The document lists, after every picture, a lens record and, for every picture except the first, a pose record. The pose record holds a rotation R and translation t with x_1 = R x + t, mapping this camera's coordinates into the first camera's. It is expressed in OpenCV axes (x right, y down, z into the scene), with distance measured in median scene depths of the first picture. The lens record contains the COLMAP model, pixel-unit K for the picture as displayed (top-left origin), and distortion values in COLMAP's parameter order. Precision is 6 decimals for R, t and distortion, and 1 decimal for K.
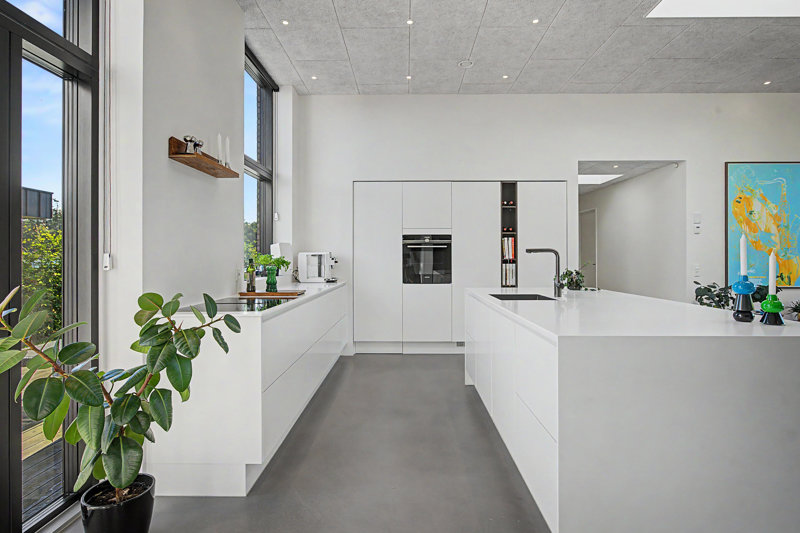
lens RADIAL K [[423.3, 0, 398.7], [0, 423.3, 254.7], [0, 0, 1]] dist [-0.001282, 0.001160]
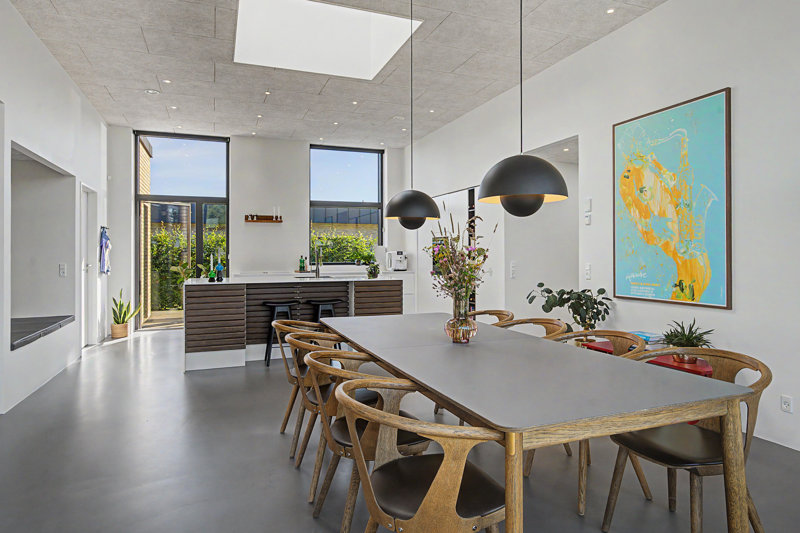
lens RADIAL K [[483.2, 0, 398.3], [0, 483.2, 251.5], [0, 0, 1]] dist [0.000467, 0.000490]
pose [[0.370131, -0.006288, -0.928958, 1.403819], [0.006303, 0.999971, -0.004257, 0.001225], [0.928958, -0.004279, 0.370160, 0.341731]]
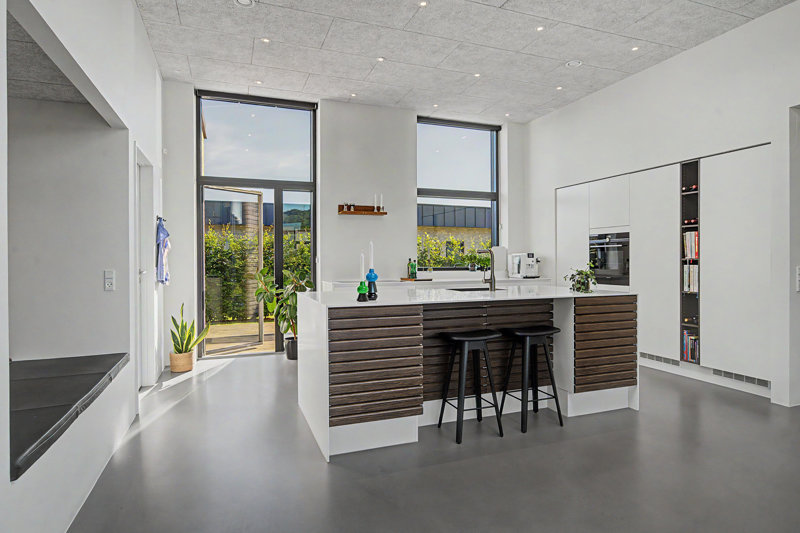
lens RADIAL K [[453.0, 0, 400.6], [0, 453.0, 261.3], [0, 0, 1]] dist [0.002065, 0.001377]
pose [[0.368410, 0.003470, -0.929657, 0.854944], [0.006370, 0.999960, 0.006257, 0.005876], [0.929642, -0.008227, 0.368373, 0.188262]]
